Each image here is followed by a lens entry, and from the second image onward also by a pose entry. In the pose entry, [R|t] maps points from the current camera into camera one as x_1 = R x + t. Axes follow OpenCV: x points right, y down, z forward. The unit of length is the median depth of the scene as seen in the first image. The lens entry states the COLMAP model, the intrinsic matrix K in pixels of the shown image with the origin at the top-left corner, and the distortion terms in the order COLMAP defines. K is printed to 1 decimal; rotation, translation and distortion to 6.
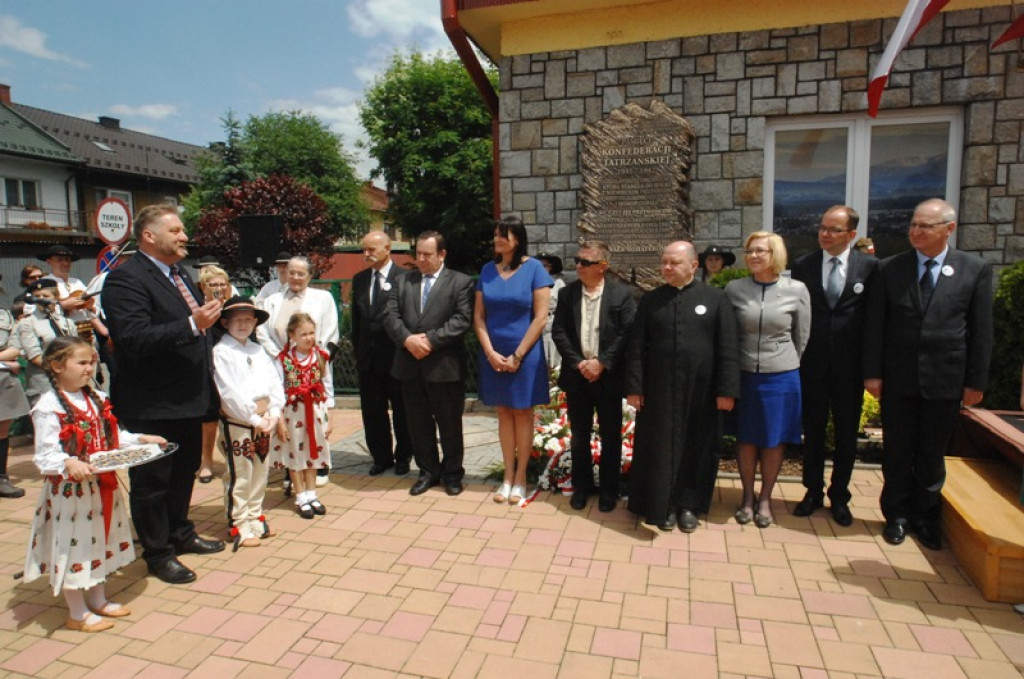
lens RADIAL K [[630.1, 0, 505.9], [0, 630.1, 337.1], [0, 0, 1]] dist [-0.064368, 0.034027]
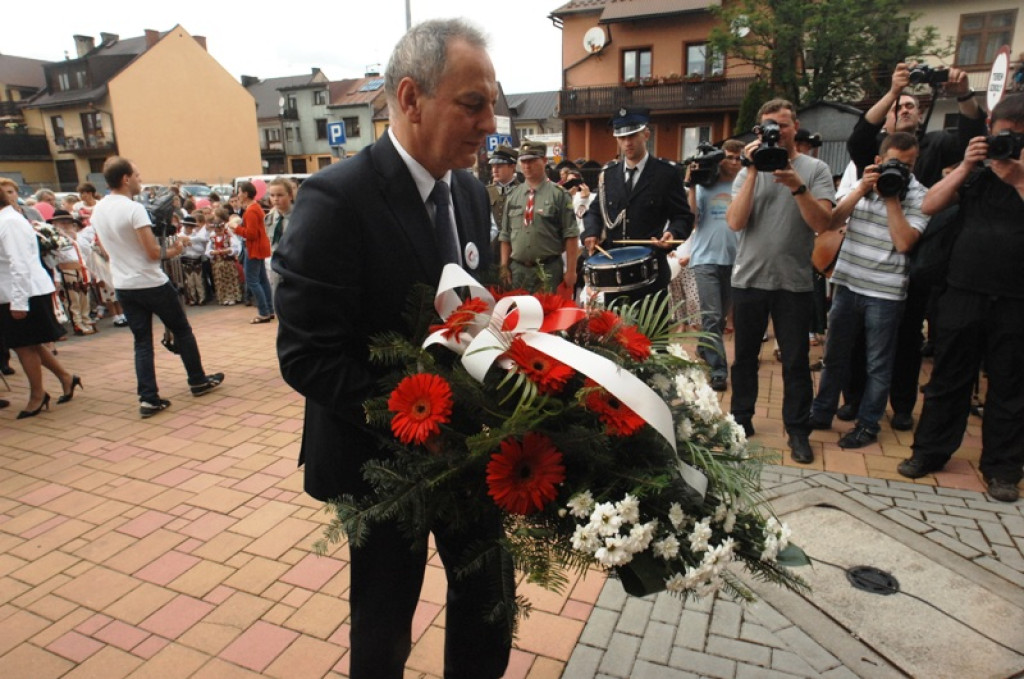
lens RADIAL K [[630.1, 0, 506.5], [0, 630.1, 338.0], [0, 0, 1]] dist [-0.064368, 0.034027]
pose [[-0.139506, 0.276805, -0.950745, 0.252301], [-0.080779, 0.953753, 0.289534, -0.080789], [0.986921, 0.117192, -0.110694, 0.702972]]
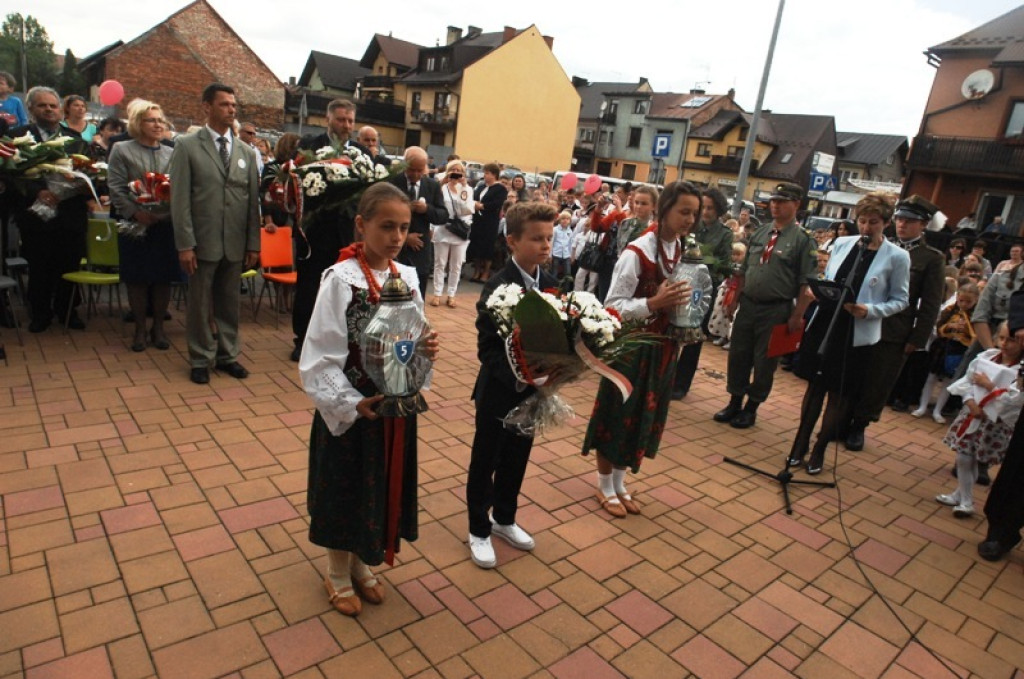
lens RADIAL K [[630.1, 0, 506.4], [0, 630.1, 338.2], [0, 0, 1]] dist [-0.064368, 0.034027]
pose [[-0.553815, 0.164300, -0.816269, 0.254024], [-0.217816, 0.917613, 0.332480, -0.070057], [0.803645, 0.361928, -0.472401, 0.604568]]
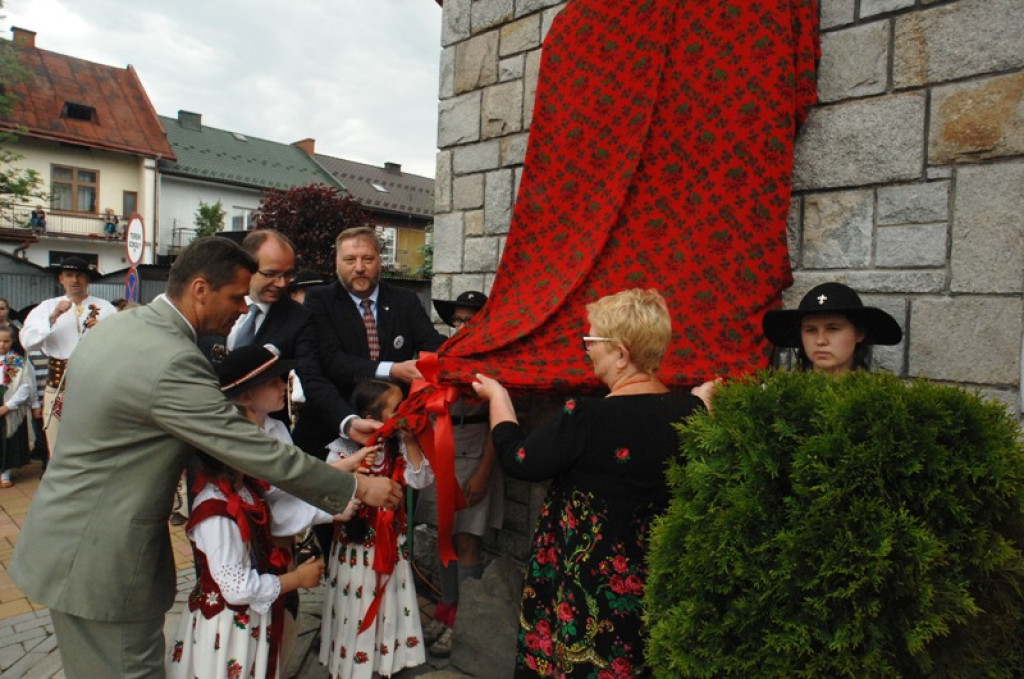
lens RADIAL K [[630.1, 0, 504.7], [0, 630.1, 339.0], [0, 0, 1]] dist [-0.064368, 0.034027]
pose [[0.896227, 0.069677, -0.438089, 0.291021], [-0.098105, 0.994265, -0.042565, -0.079269], [0.432611, 0.081127, 0.897923, 0.573608]]
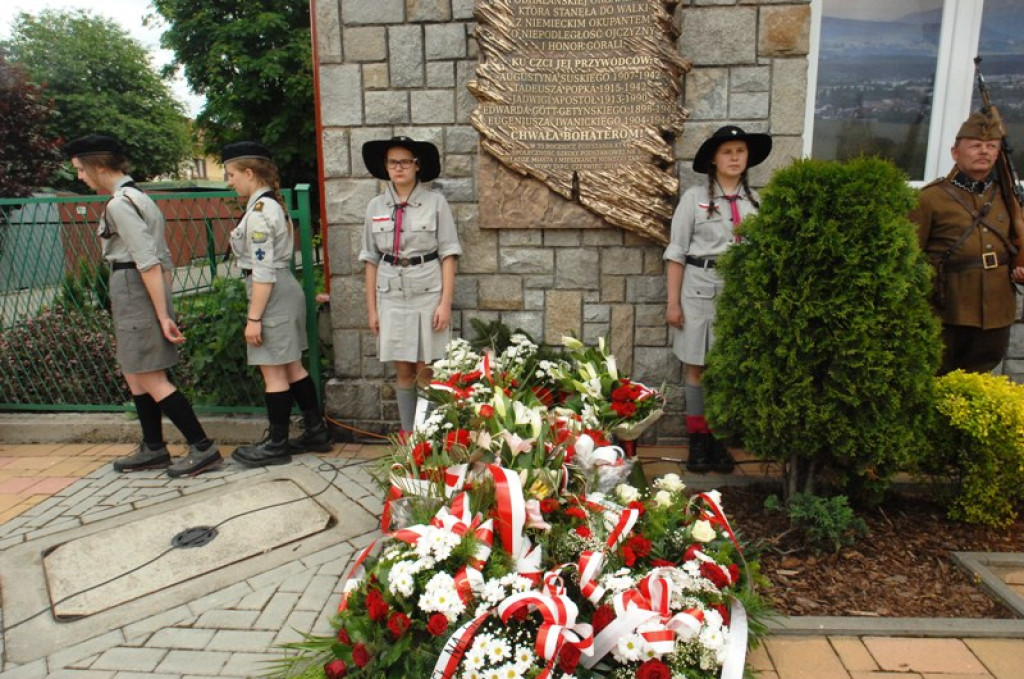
lens RADIAL K [[630.1, 0, 506.5], [0, 630.1, 336.7], [0, 0, 1]] dist [-0.064368, 0.034027]
pose [[0.977542, -0.032364, 0.208242, 0.029656], [0.016261, 0.996775, 0.078583, -0.012854], [-0.210114, -0.073432, 0.974915, 0.464666]]
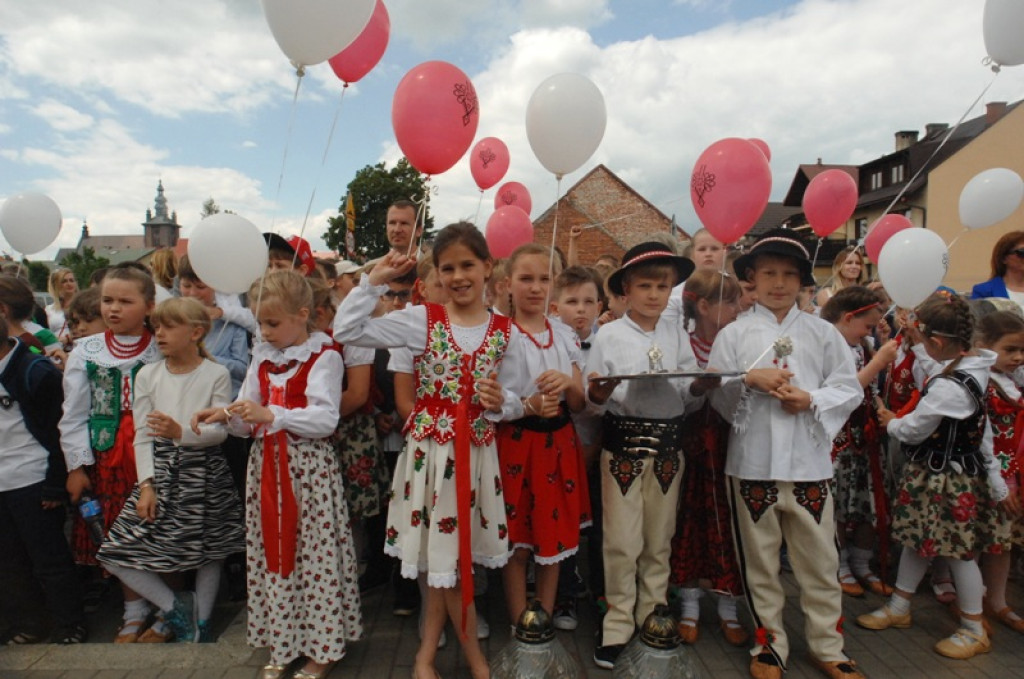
lens RADIAL K [[630.1, 0, 503.7], [0, 630.1, 333.9], [0, 0, 1]] dist [-0.064368, 0.034027]
pose [[-0.951621, 0.040337, -0.304615, -0.732913], [-0.009753, 0.986882, 0.161151, 0.124161], [0.307119, 0.156326, -0.938744, -0.267141]]
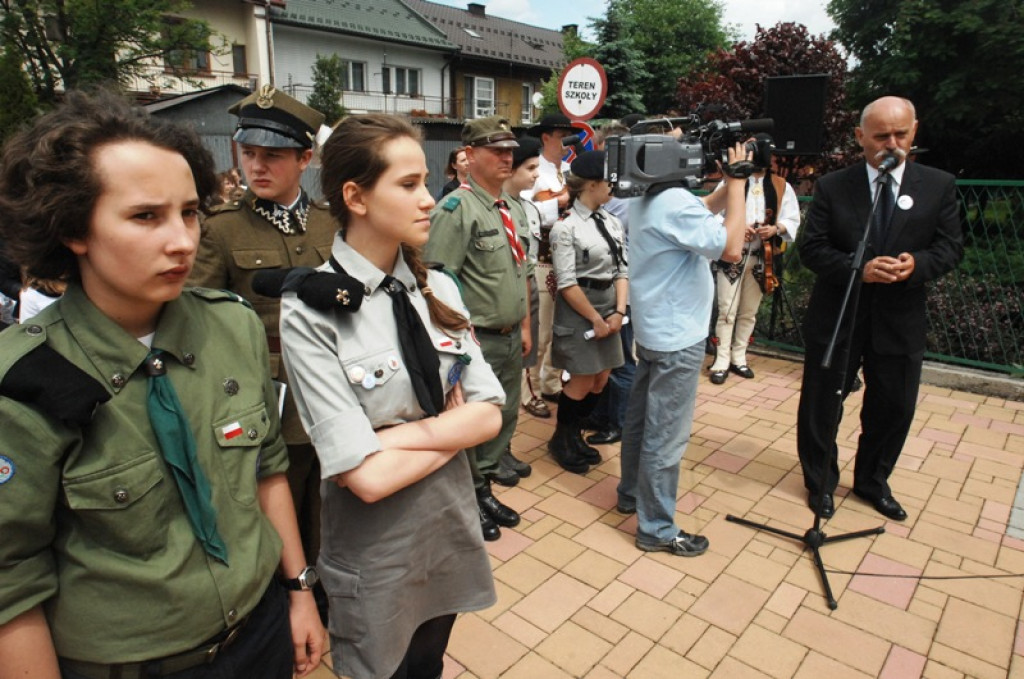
lens RADIAL K [[627.8, 0, 510.5], [0, 627.8, 339.1], [0, 0, 1]] dist [-0.060965, 0.031615]
pose [[0.890479, 0.144645, -0.431421, -0.419352], [-0.071278, 0.980766, 0.181705, -0.016427], [0.449406, -0.131054, 0.883662, 0.272627]]
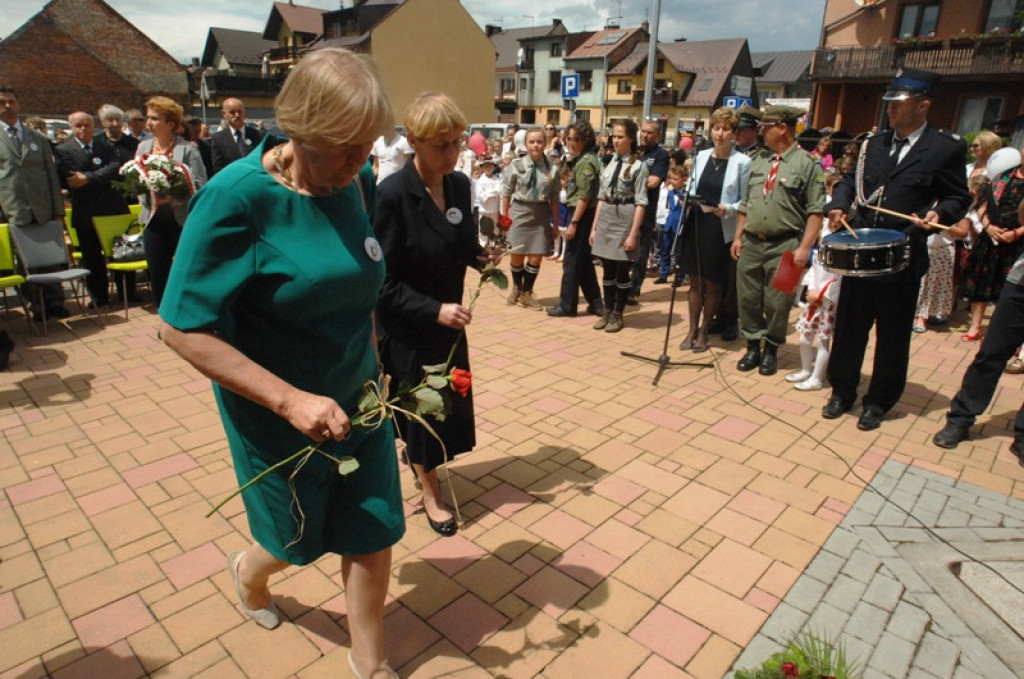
lens RADIAL K [[630.1, 0, 507.9], [0, 630.1, 337.1], [0, 0, 1]] dist [-0.064368, 0.034027]
pose [[-0.462397, 0.286627, -0.839068, 0.258335], [-0.117986, 0.918004, 0.378612, -0.076236], [0.878788, 0.274067, -0.390664, 0.691908]]
